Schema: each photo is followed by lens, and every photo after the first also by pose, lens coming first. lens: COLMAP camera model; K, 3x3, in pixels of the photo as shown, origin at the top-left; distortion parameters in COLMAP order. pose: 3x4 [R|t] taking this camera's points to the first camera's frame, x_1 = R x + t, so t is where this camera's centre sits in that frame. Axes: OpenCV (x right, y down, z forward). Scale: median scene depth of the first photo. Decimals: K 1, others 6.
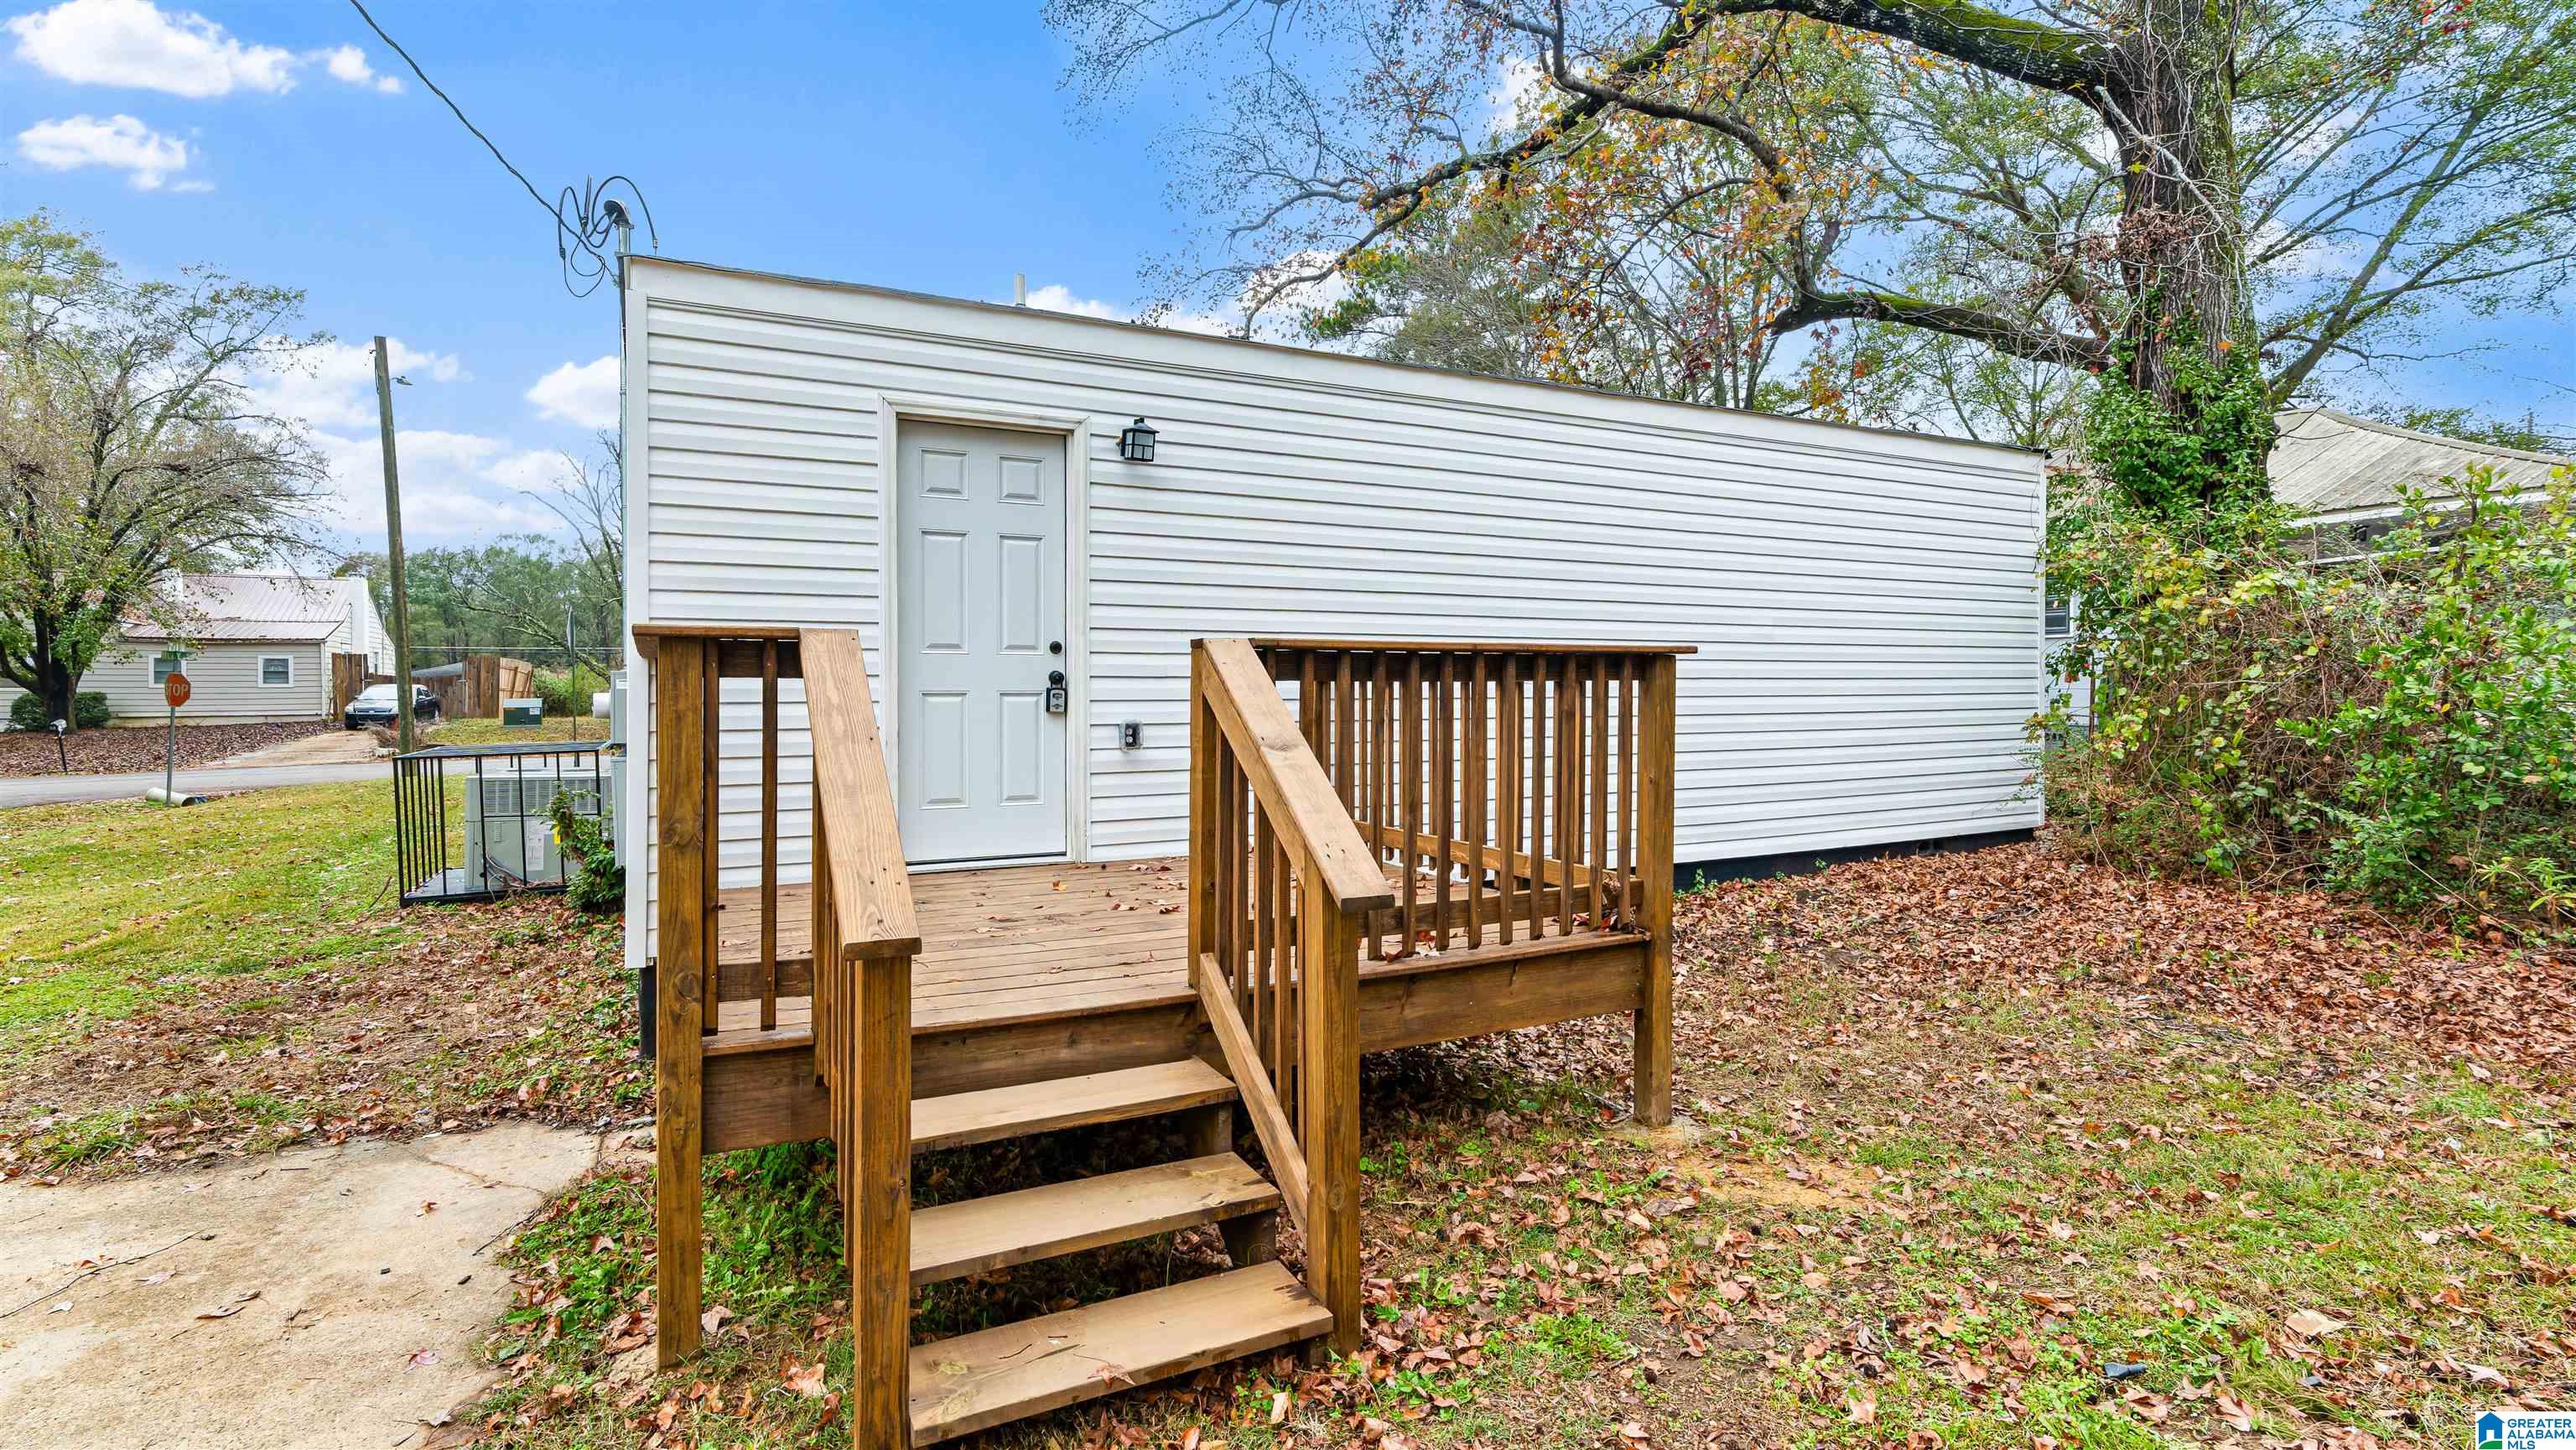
lens RADIAL K [[1222.2, 0, 1285.7], [0, 1222.2, 728.8], [0, 0, 1]] dist [0.000220, 0.000285]
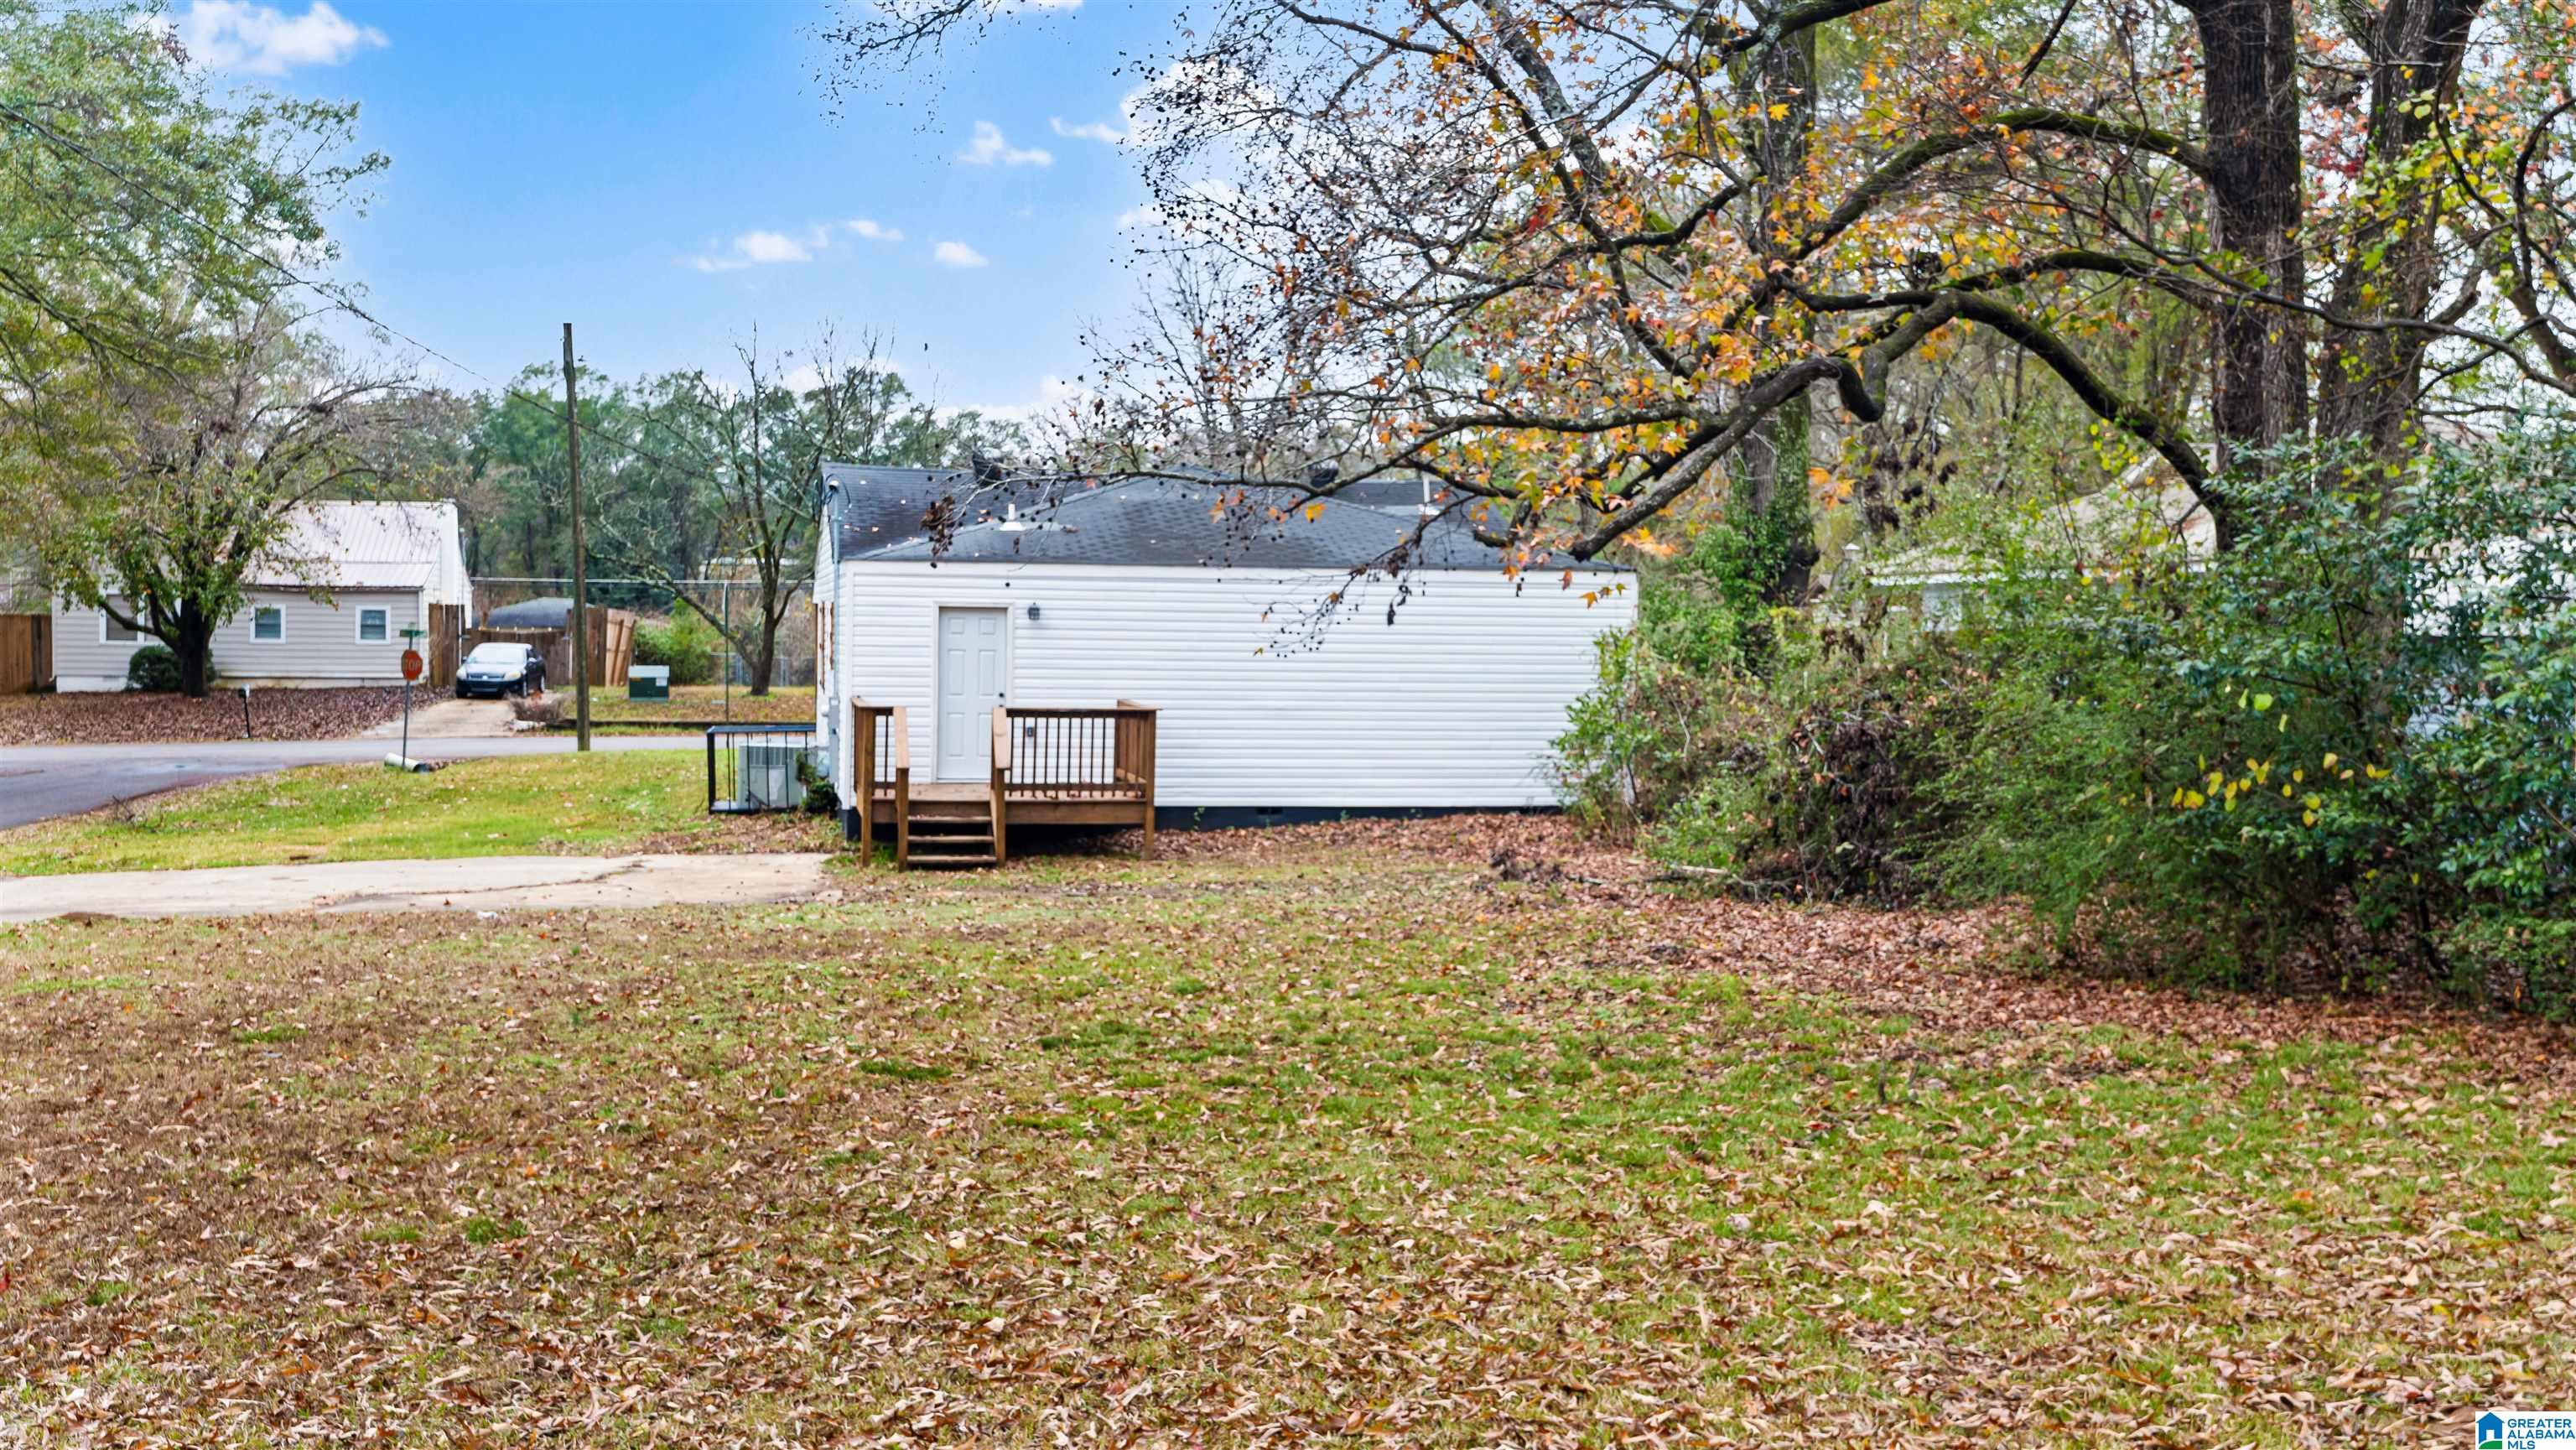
lens RADIAL K [[2520.0, 0, 1287.0], [0, 2520.0, 843.0], [0, 0, 1]] dist [0.017213, -0.008374]
pose [[0.965309, 0.037868, -0.258351, 0.263543], [-0.024305, 0.998163, 0.055496, -0.010397], [0.259978, -0.047291, 0.964456, -0.585662]]
